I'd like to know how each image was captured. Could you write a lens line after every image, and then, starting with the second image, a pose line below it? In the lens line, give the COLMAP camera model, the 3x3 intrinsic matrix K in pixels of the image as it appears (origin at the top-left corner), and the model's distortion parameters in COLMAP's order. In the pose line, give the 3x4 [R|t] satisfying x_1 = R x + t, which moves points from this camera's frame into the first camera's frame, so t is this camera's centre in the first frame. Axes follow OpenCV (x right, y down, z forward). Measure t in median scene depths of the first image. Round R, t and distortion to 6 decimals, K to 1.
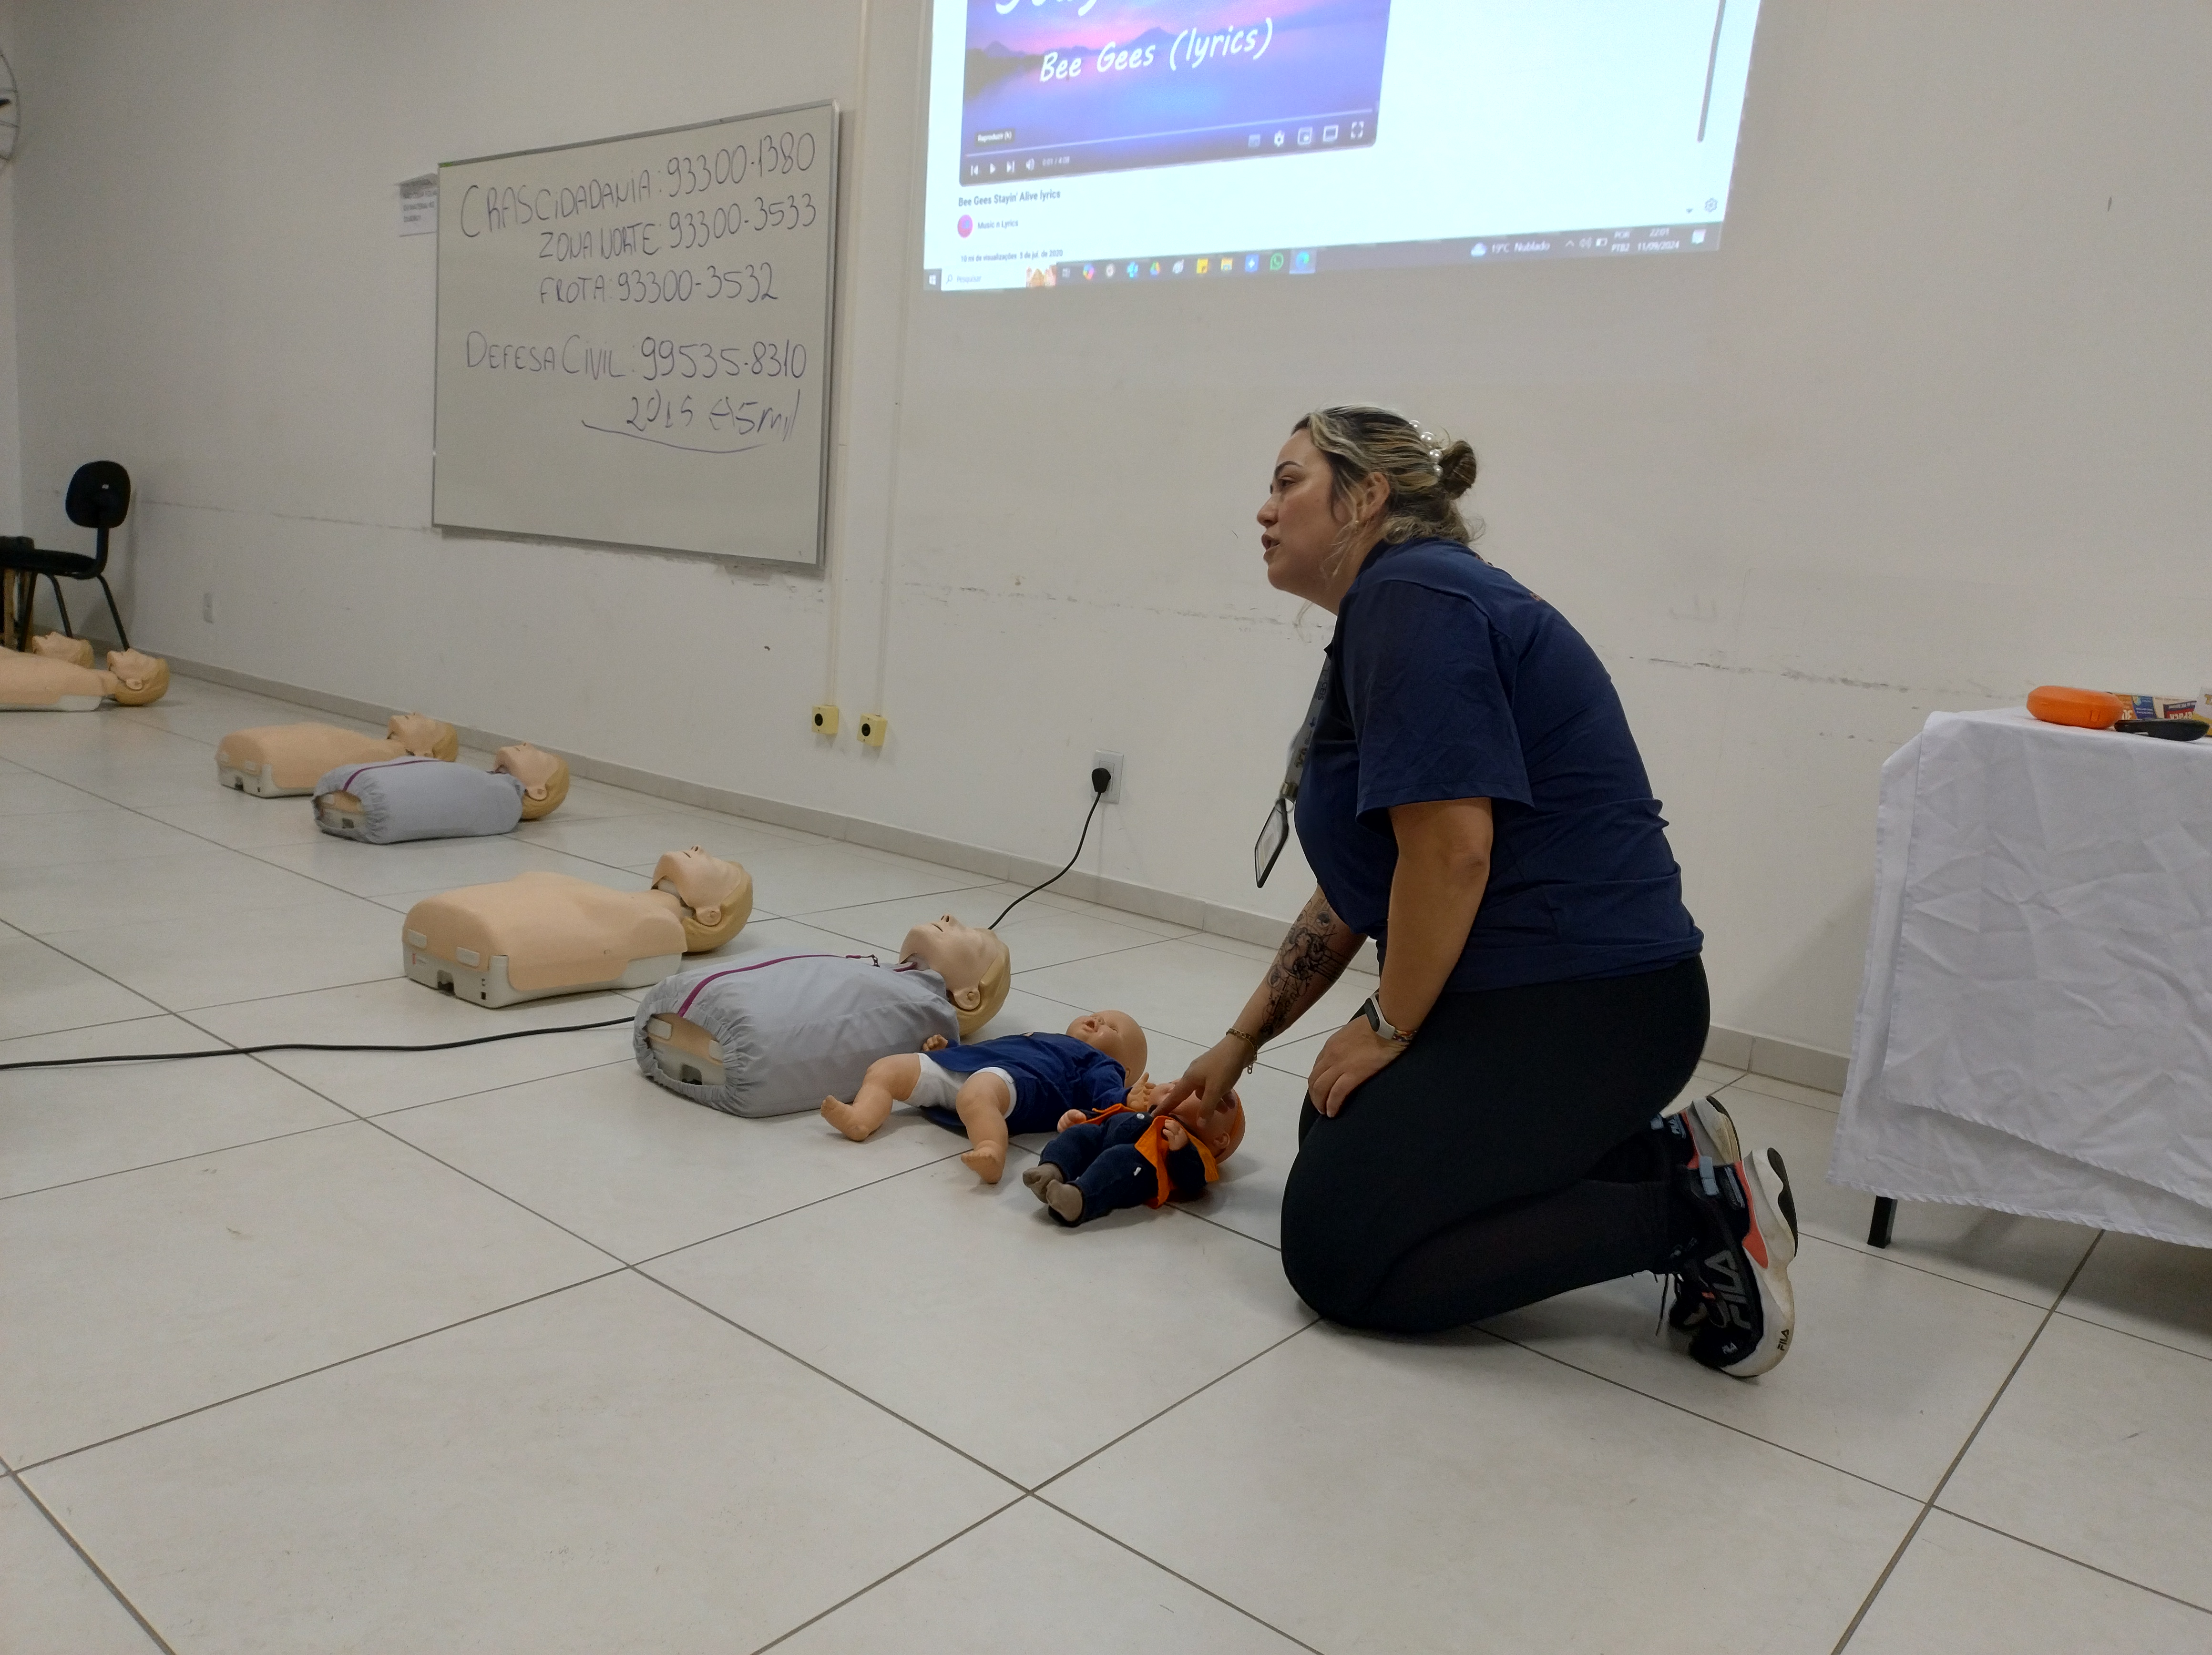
lens RADIAL K [[1675.0, 0, 1106.0], [0, 1675.0, 827.5], [0, 0, 1]] dist [0.143916, -0.293351]
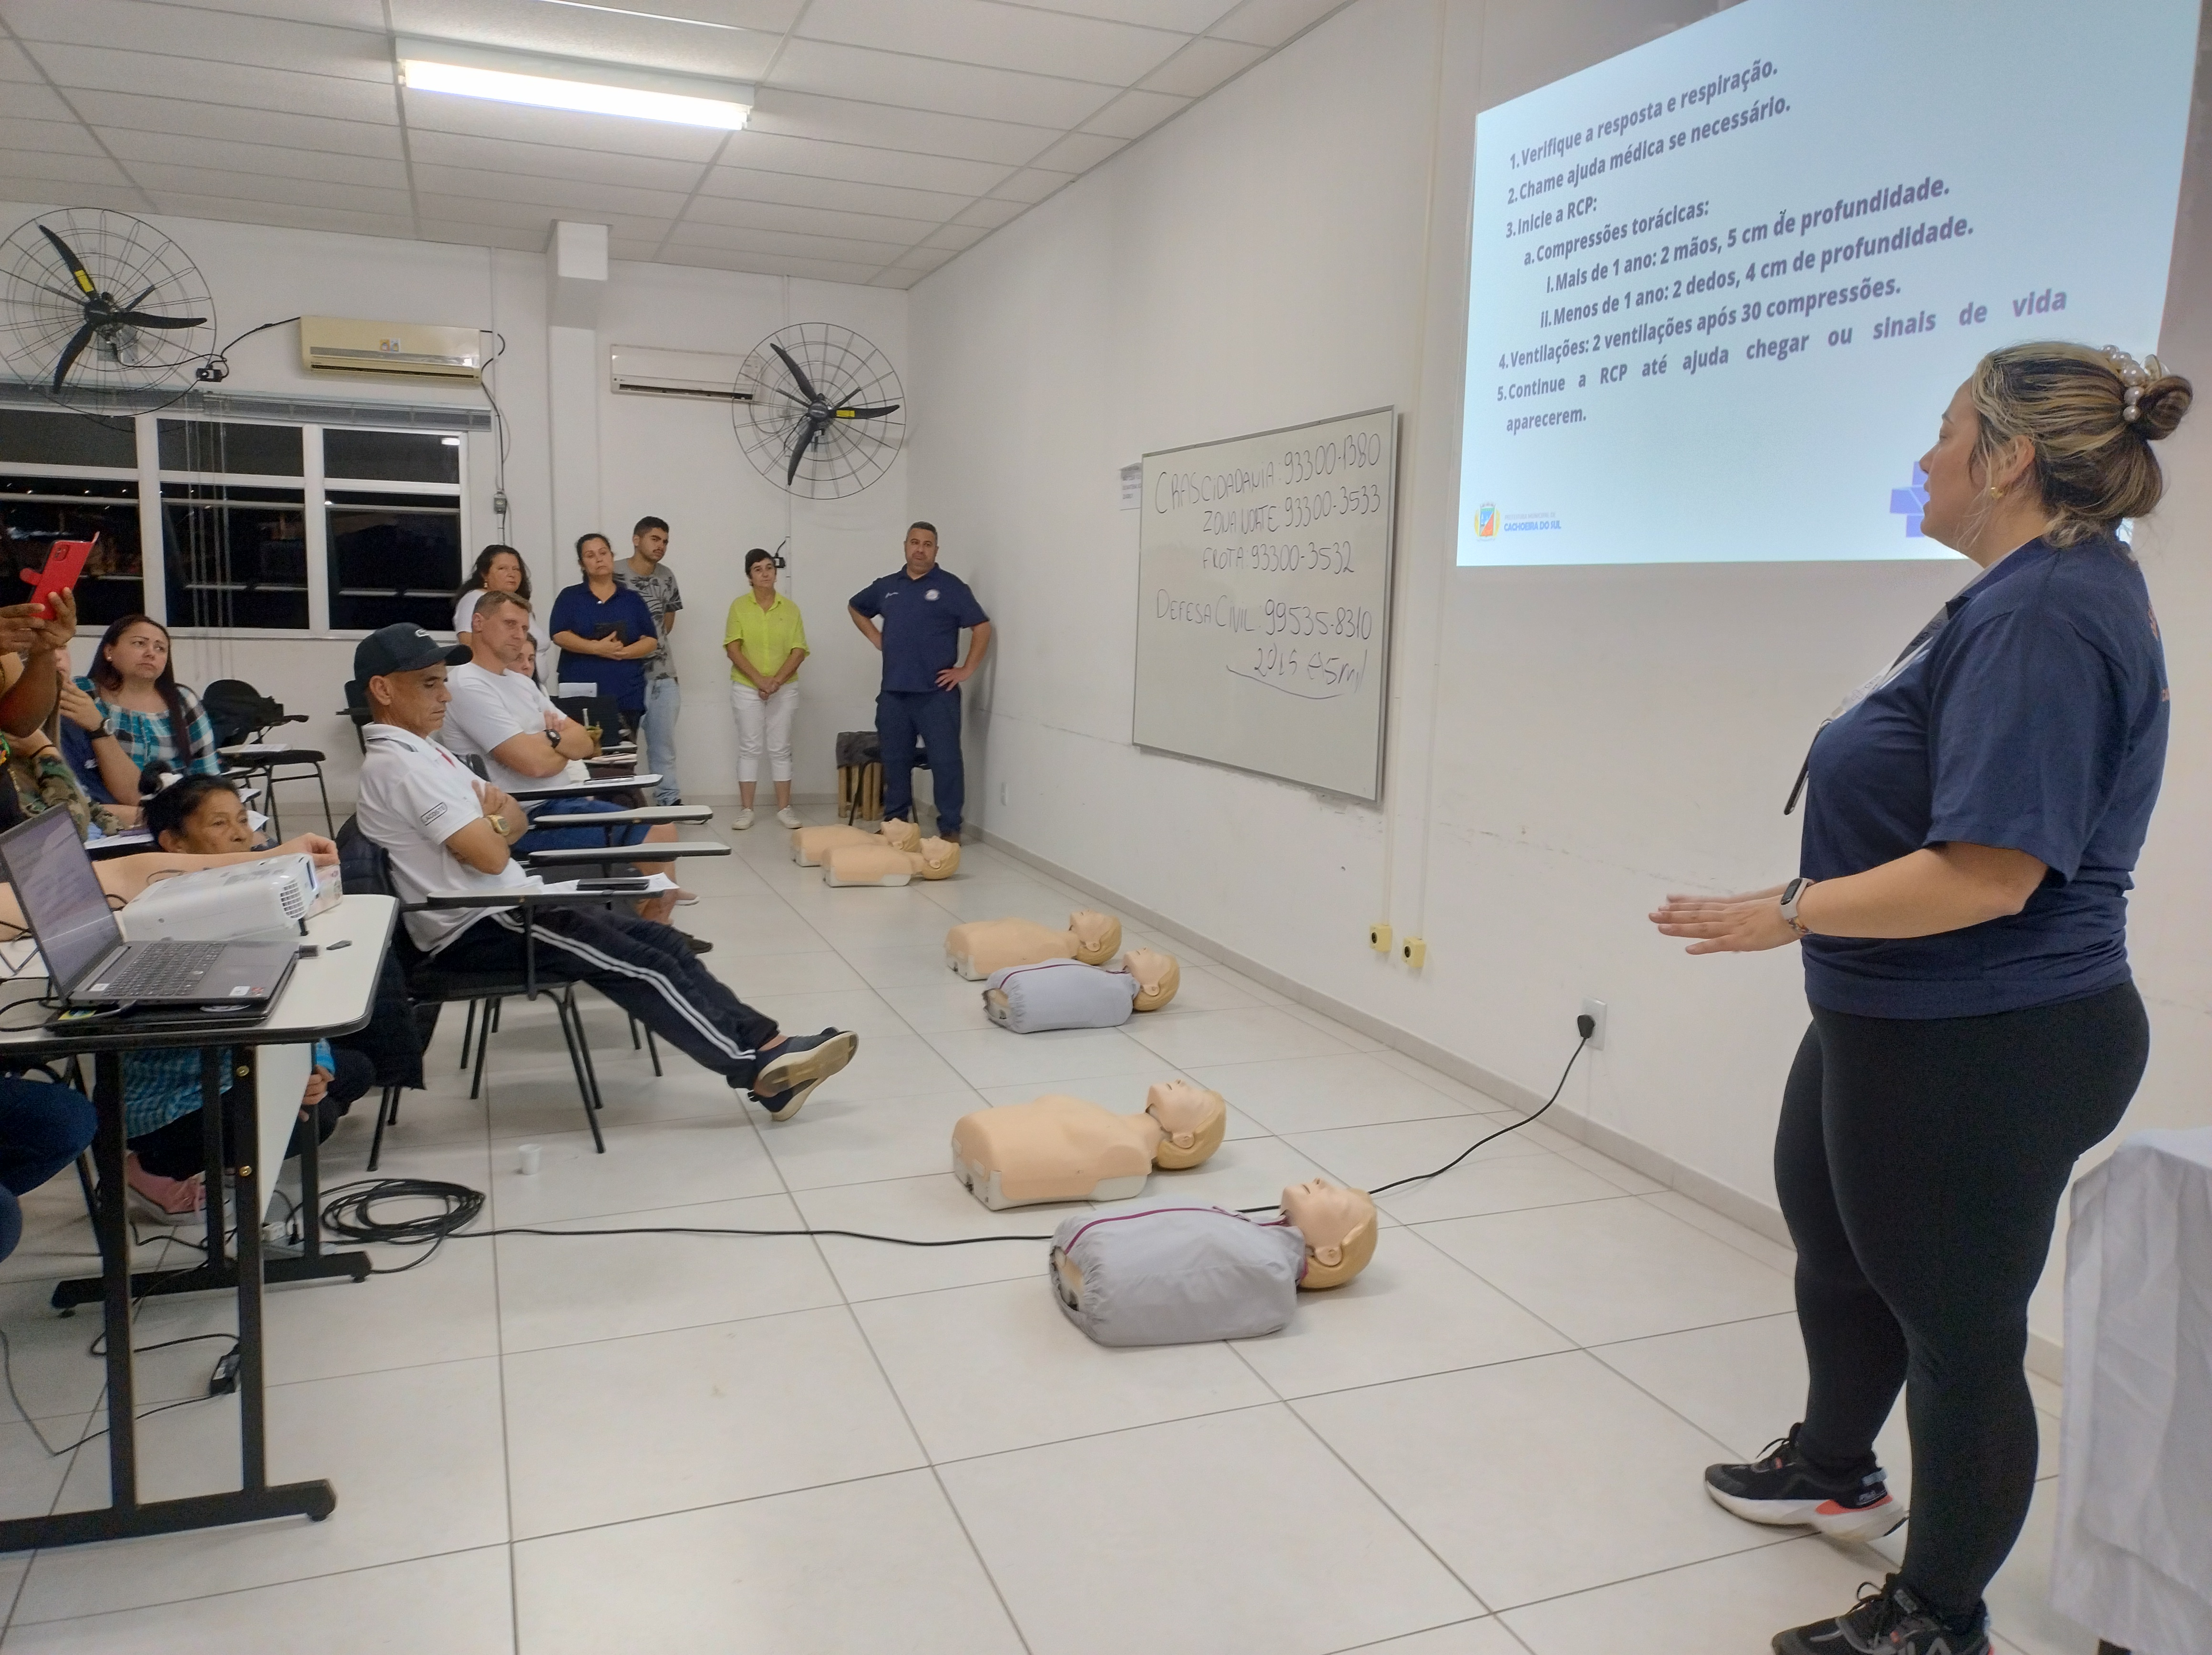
lens RADIAL K [[1643.5, 0, 1117.5], [0, 1643.5, 816.9], [0, 0, 1]] dist [0.088598, -0.001658]
pose [[0.877476, 0.007458, -0.479562, 0.203518], [-0.034413, 0.998281, -0.047441, -0.085636], [0.478384, 0.058131, 0.876225, -0.049767]]
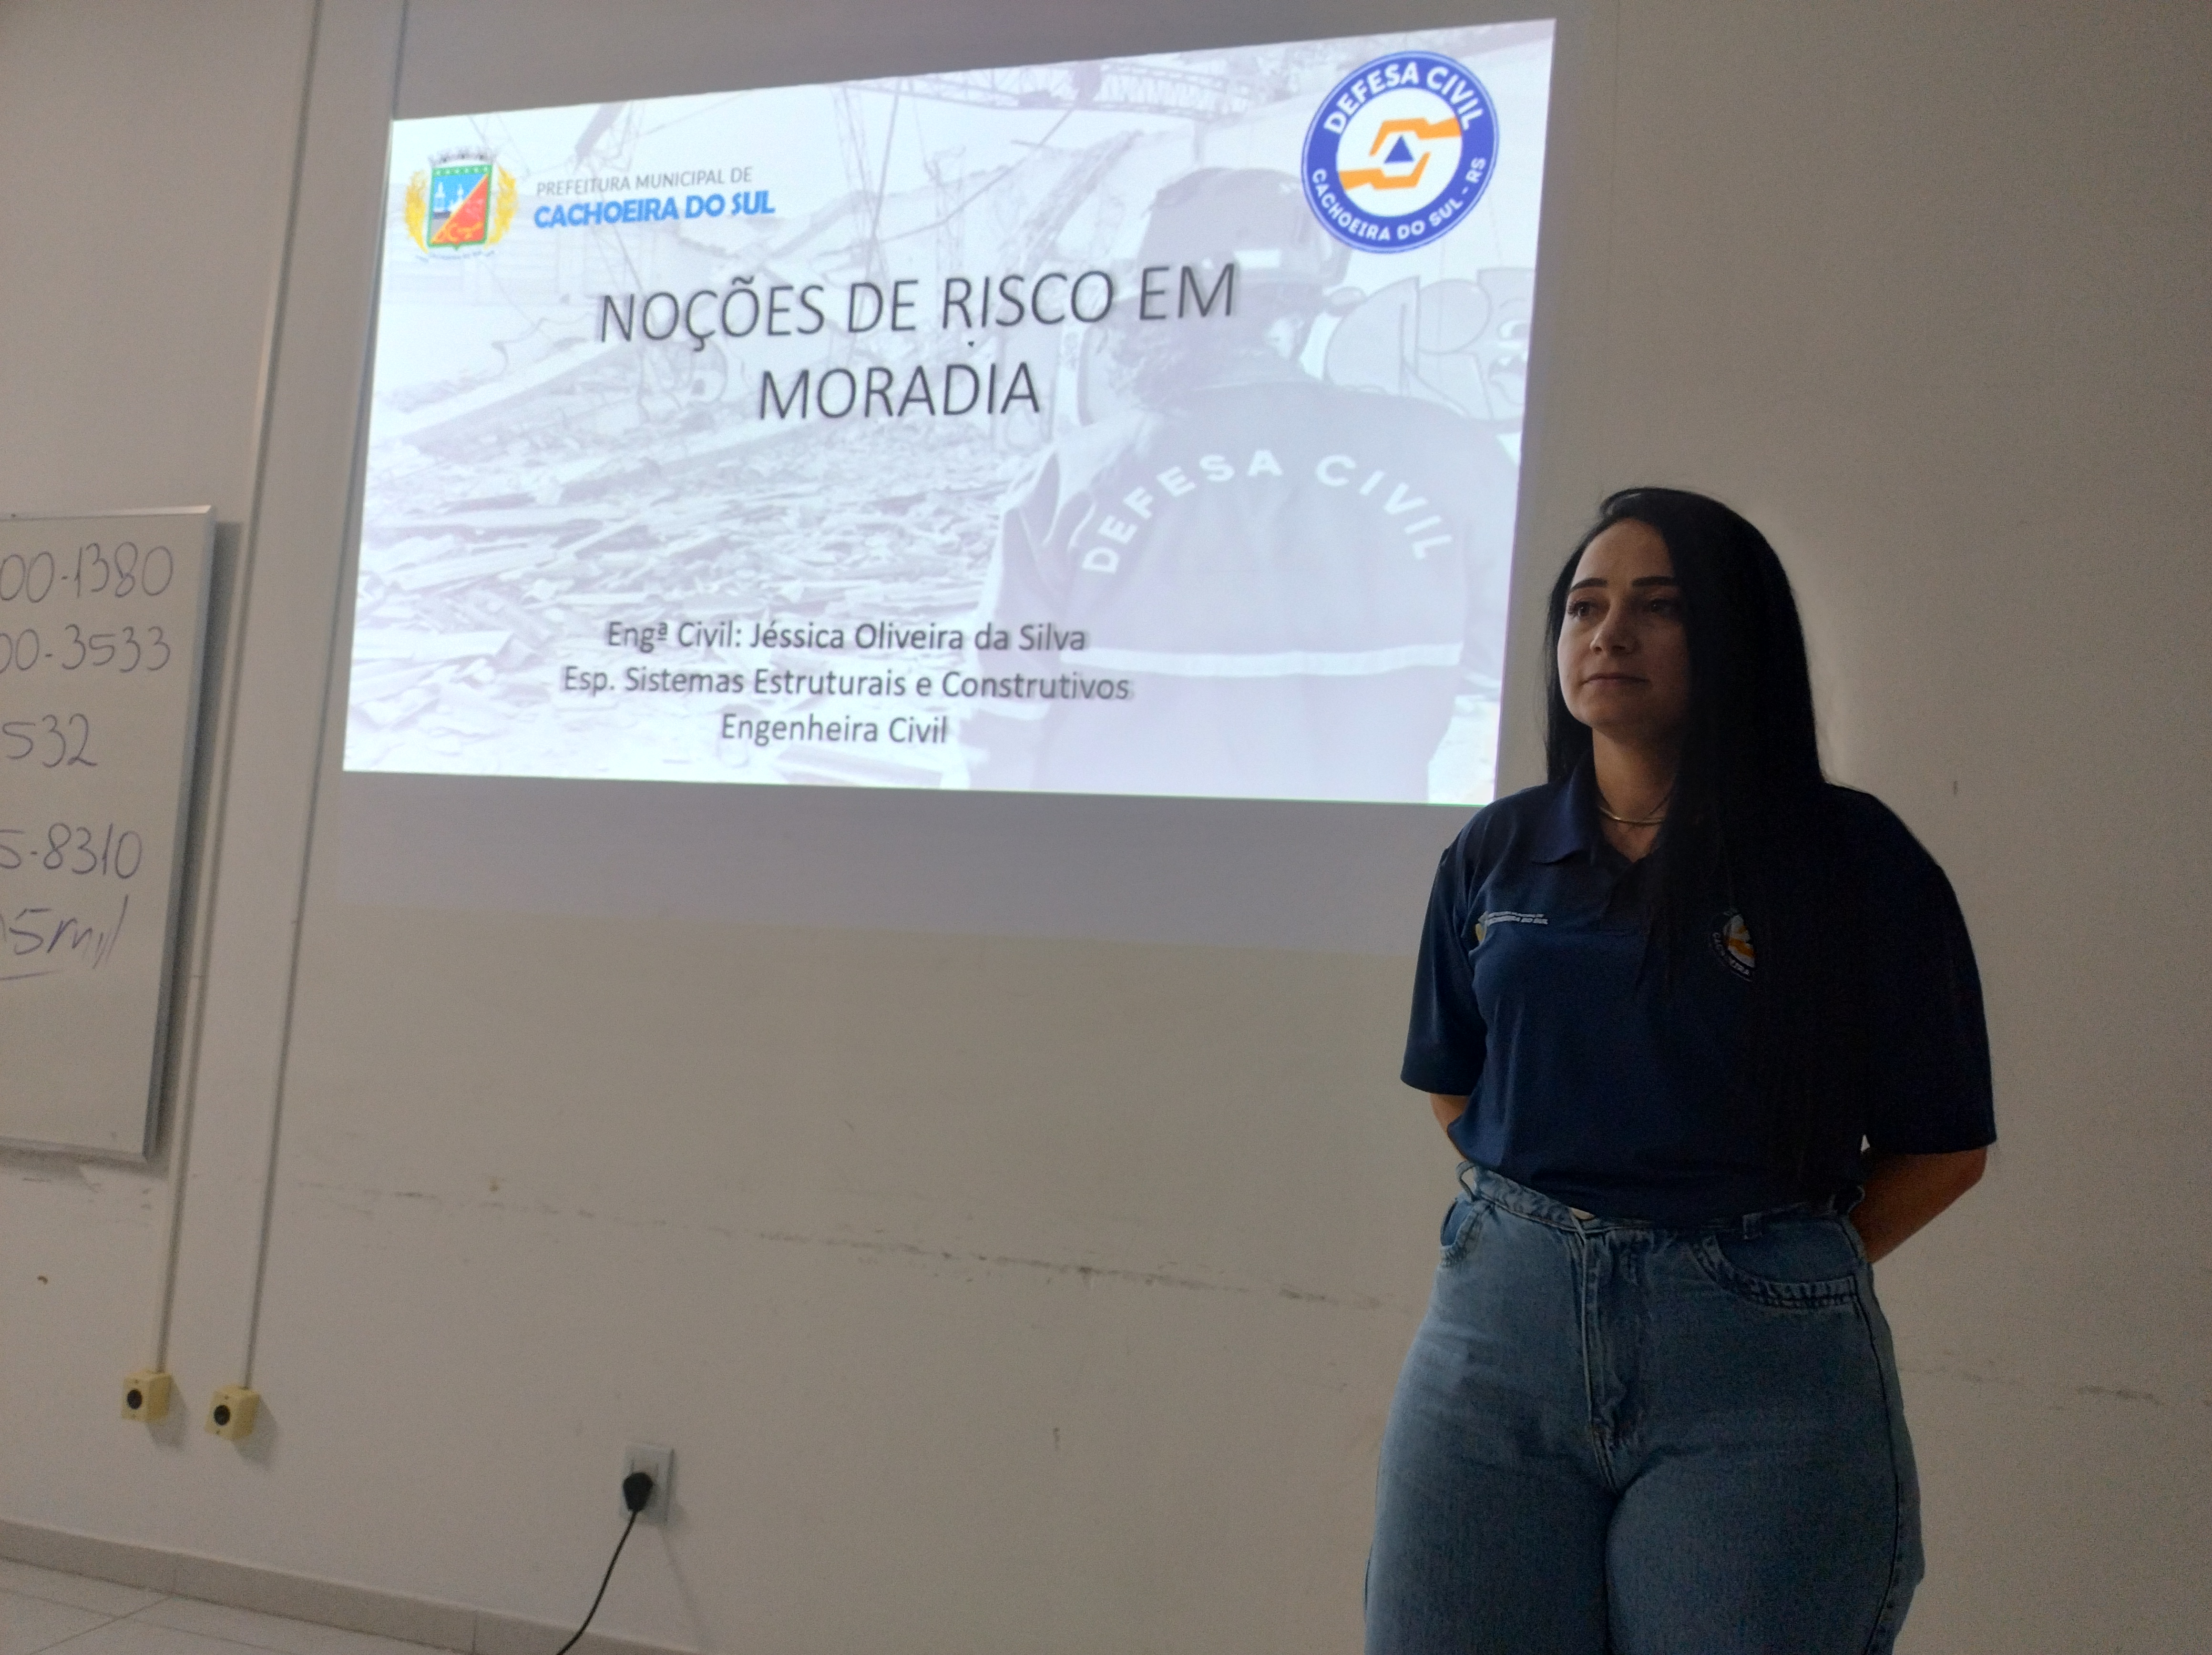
lens RADIAL K [[1636.1, 0, 1202.6], [0, 1636.1, 792.0], [0, 0, 1]] dist [-0.003373, -0.008655]
pose [[0.905142, 0.007777, 0.425037, -0.068139], [0.084957, 0.976354, -0.198784, -0.130889], [-0.416533, 0.216038, 0.883079, 0.232279]]
